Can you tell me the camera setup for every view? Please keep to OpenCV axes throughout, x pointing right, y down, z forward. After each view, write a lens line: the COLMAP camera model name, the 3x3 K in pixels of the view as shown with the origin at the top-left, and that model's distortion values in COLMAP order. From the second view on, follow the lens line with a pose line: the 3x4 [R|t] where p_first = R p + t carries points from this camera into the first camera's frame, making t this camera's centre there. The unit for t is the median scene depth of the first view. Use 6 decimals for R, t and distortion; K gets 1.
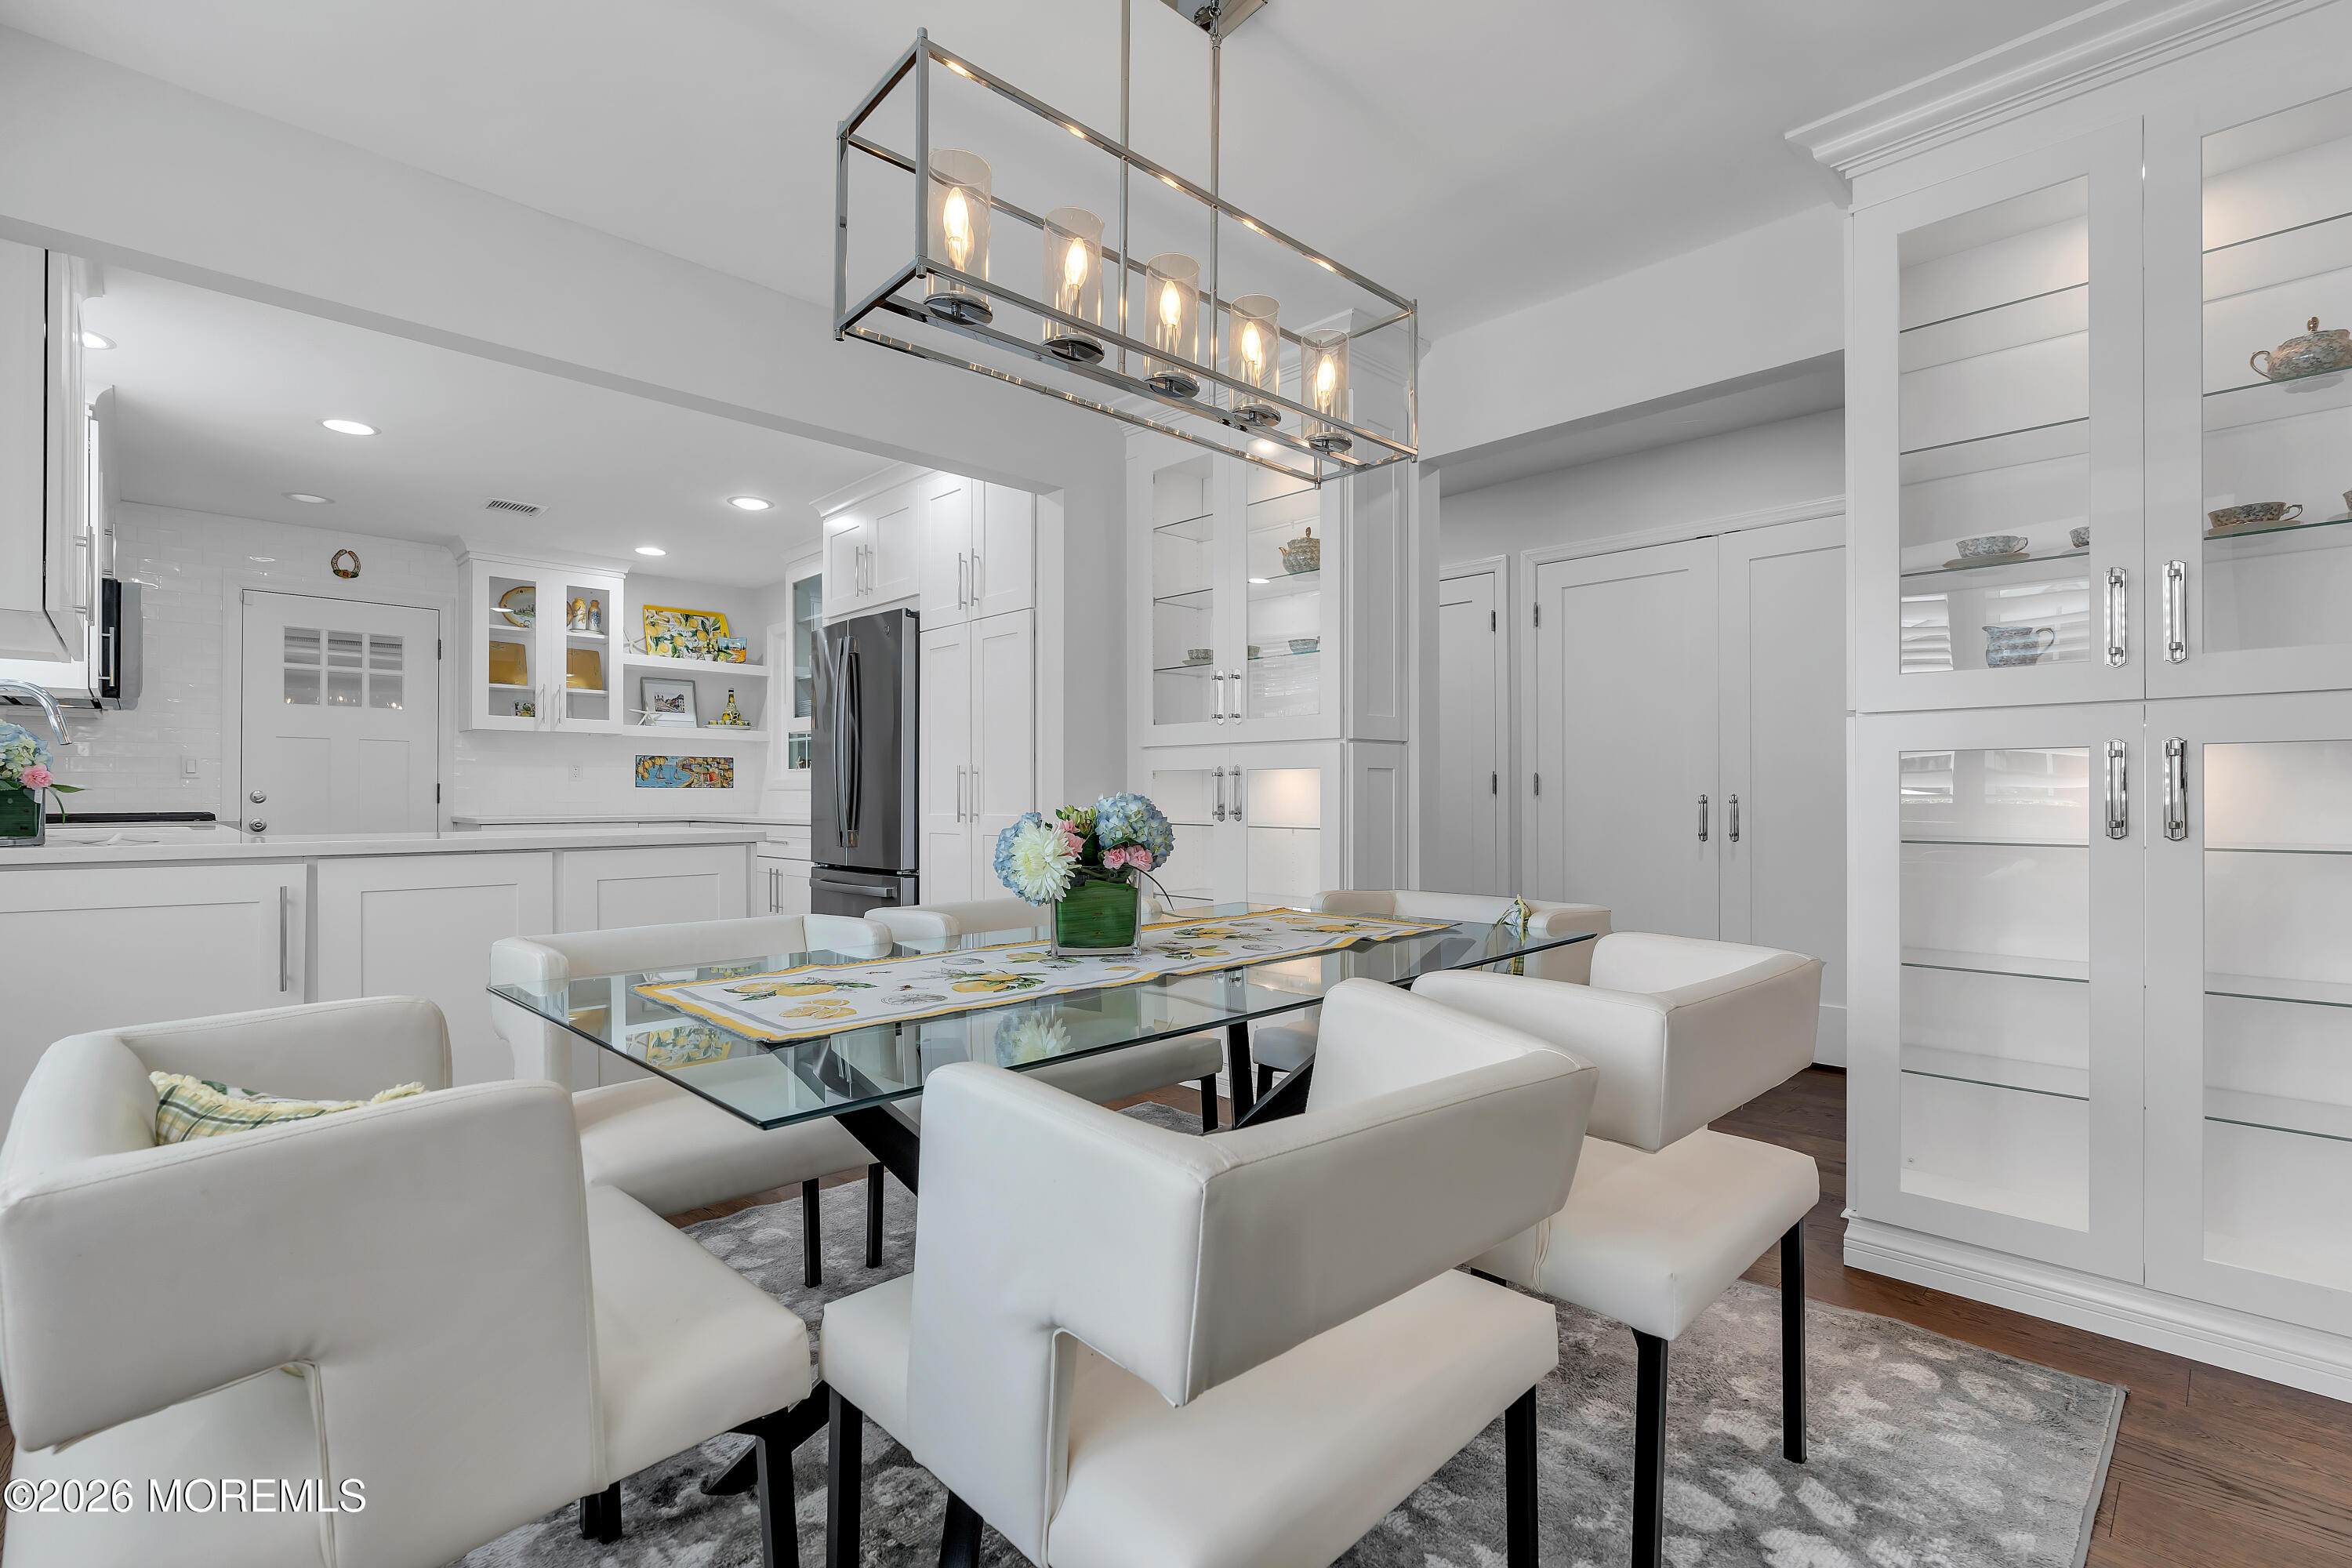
lens RADIAL K [[1065.0, 0, 1182.5], [0, 1065.0, 792.7], [0, 0, 1]] dist [-0.004836, 0.003861]
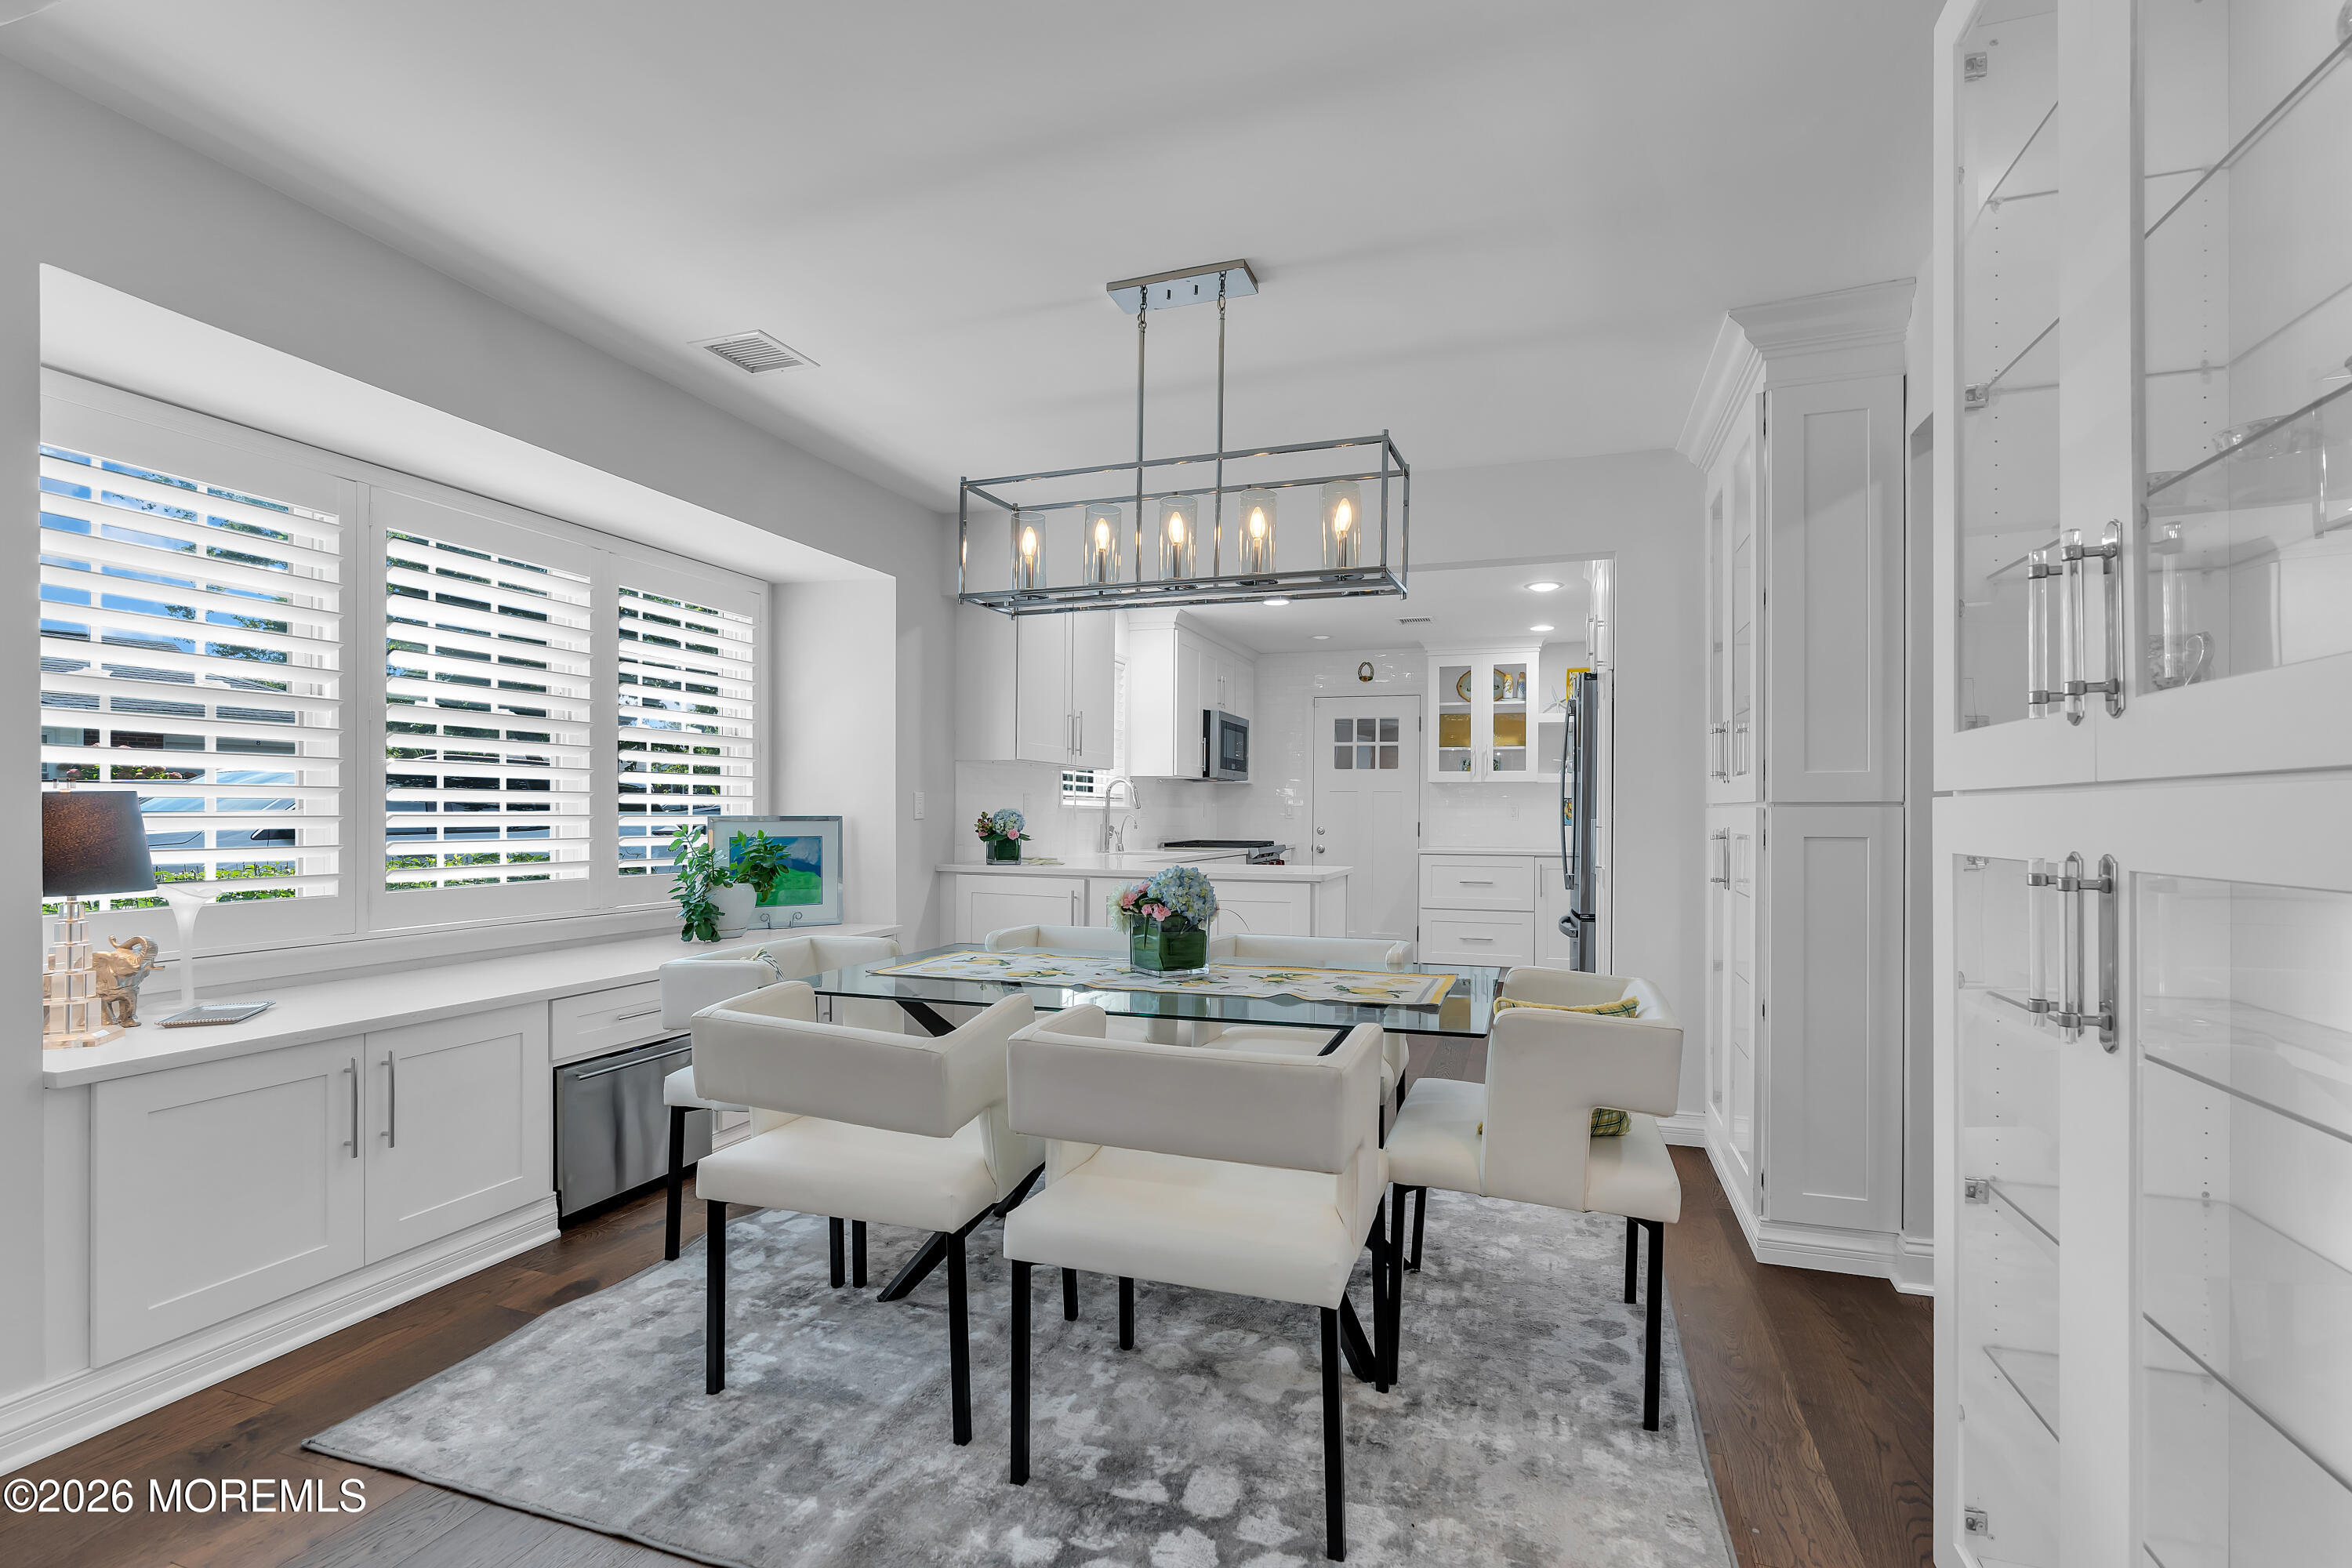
lens RADIAL K [[1076.3, 0, 1188.1], [0, 1076.3, 802.0], [0, 0, 1]] dist [-0.000250, 0.000178]
pose [[0.460734, -0.006314, -0.887516, 0.373098], [-0.001746, 0.999966, -0.008020, -0.022248], [0.887537, 0.005244, 0.460707, 0.097455]]
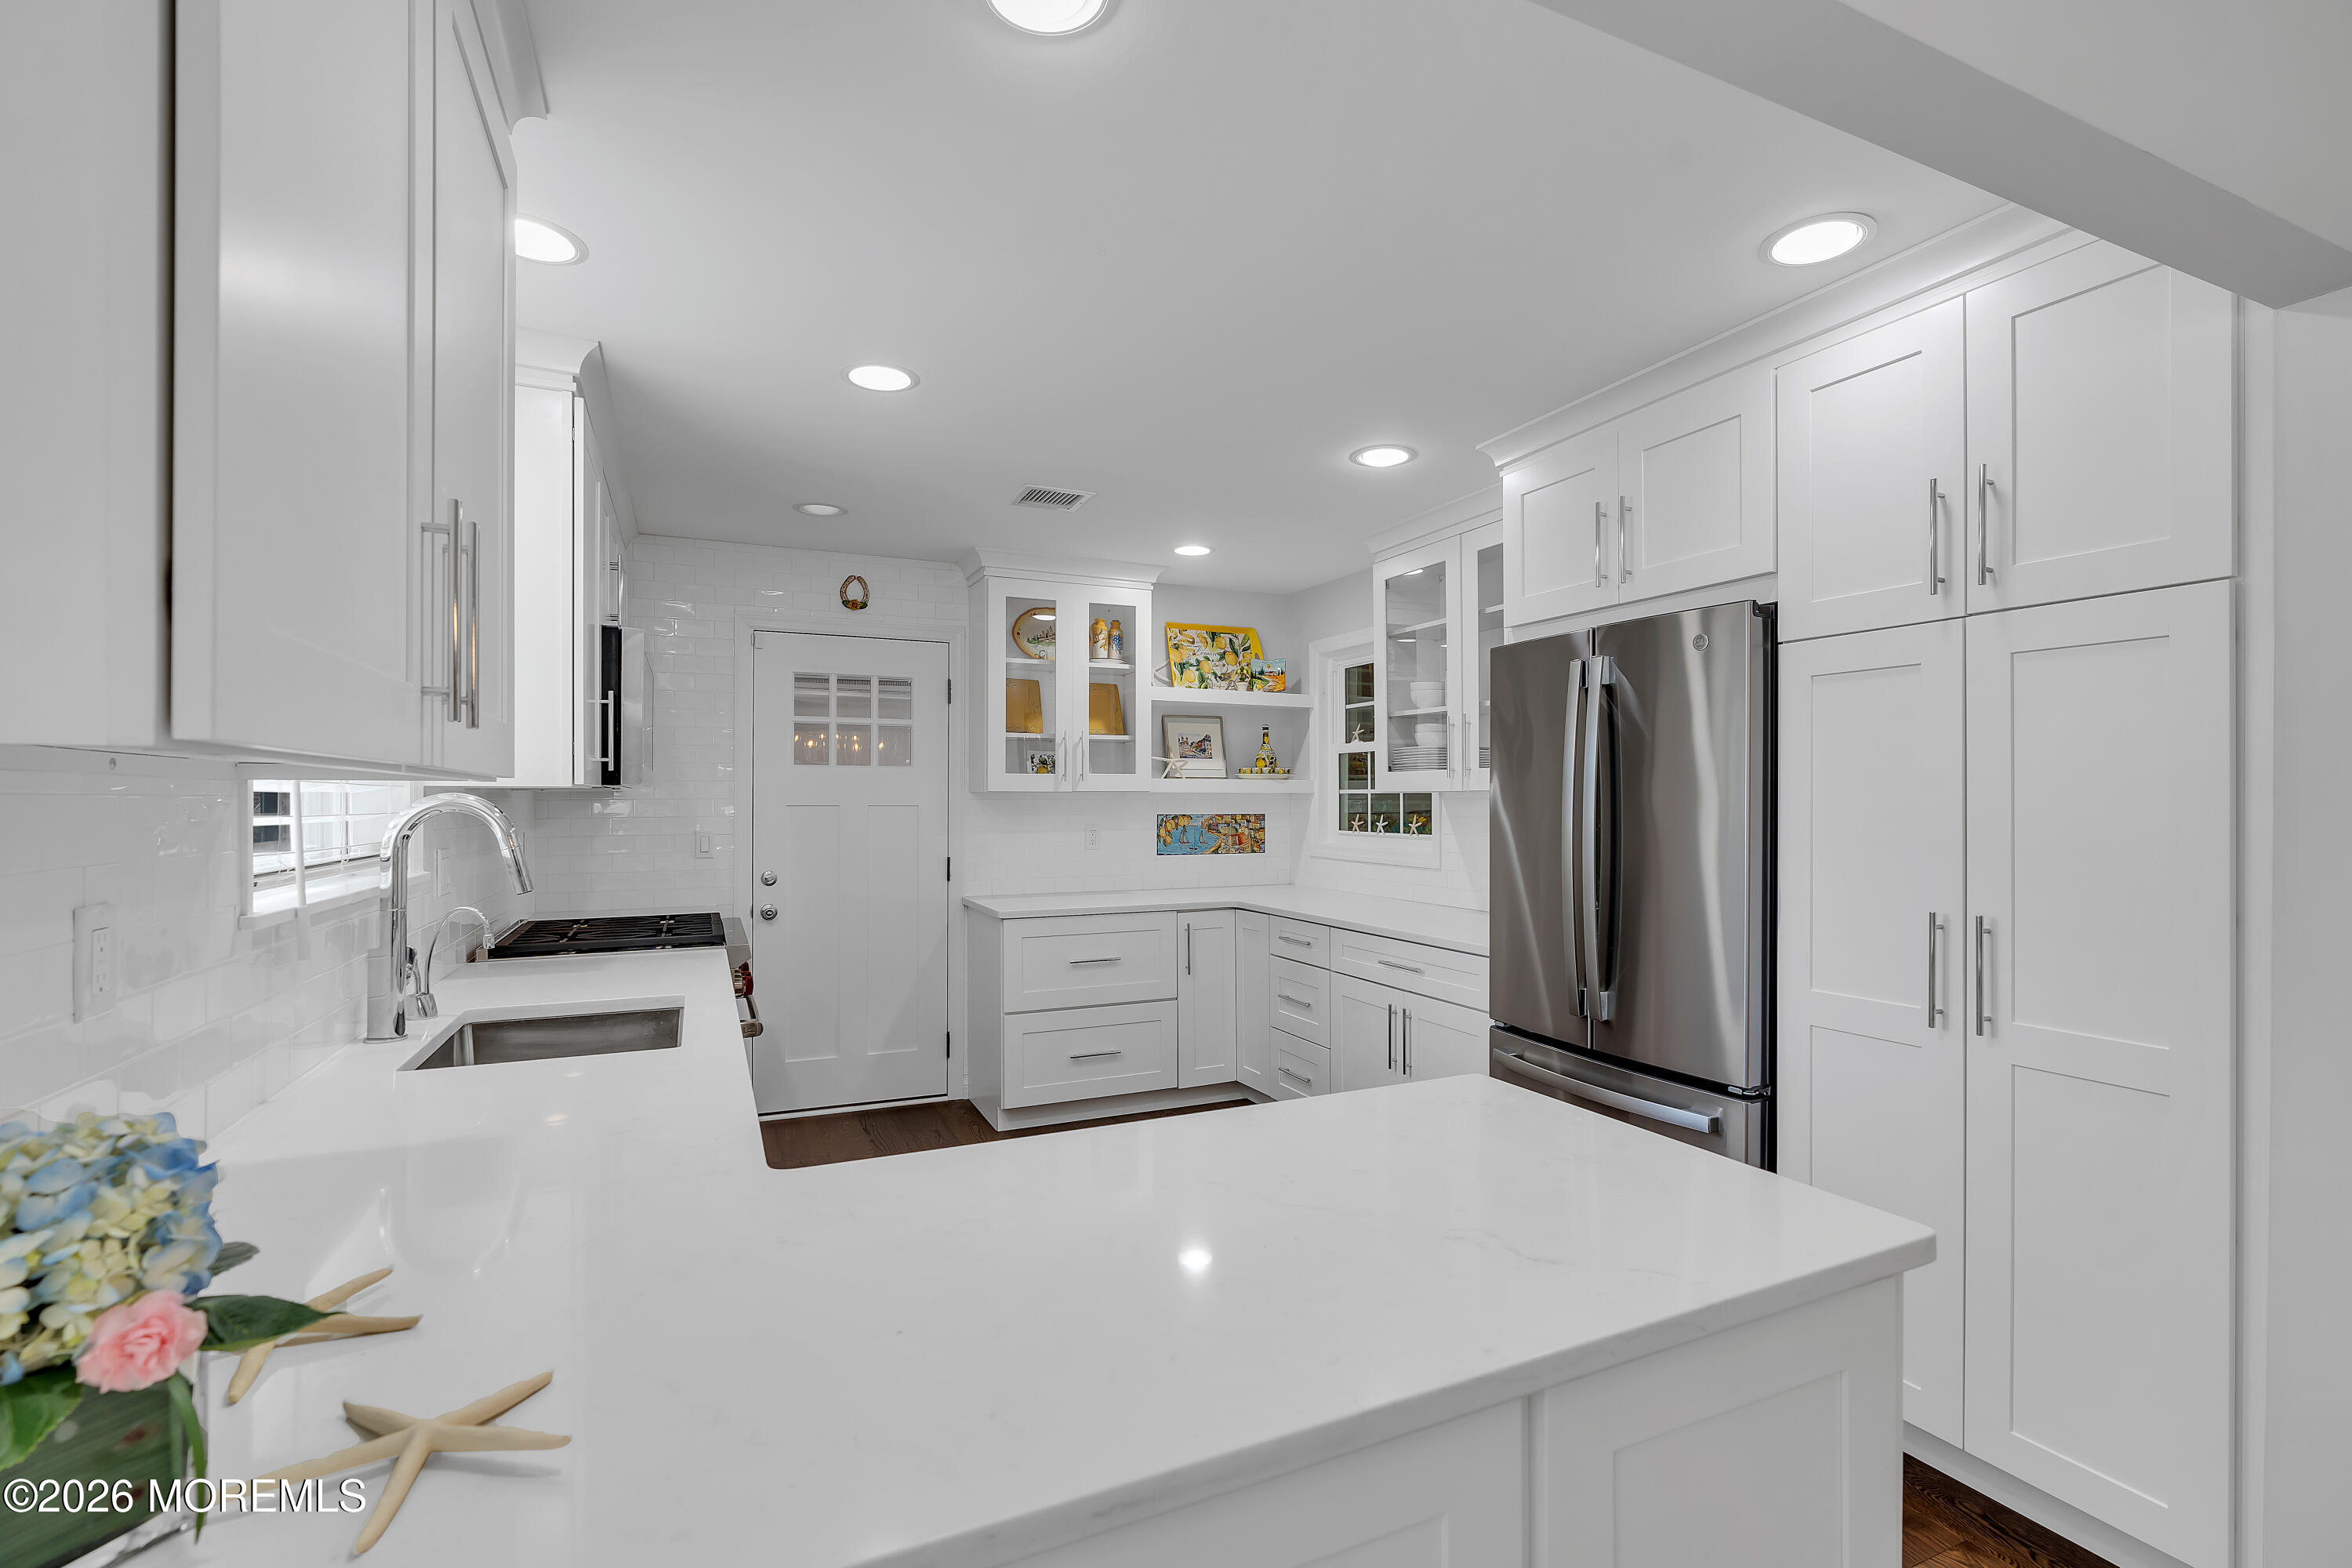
lens RADIAL K [[1065.0, 0, 1182.5], [0, 1065.0, 792.7], [0, 0, 1]] dist [-0.004836, 0.003861]
pose [[0.941895, -0.002219, -0.335899, -0.249605], [0.001938, 0.999997, -0.001170, -0.054242], [0.335901, 0.000451, 0.941897, 0.284729]]
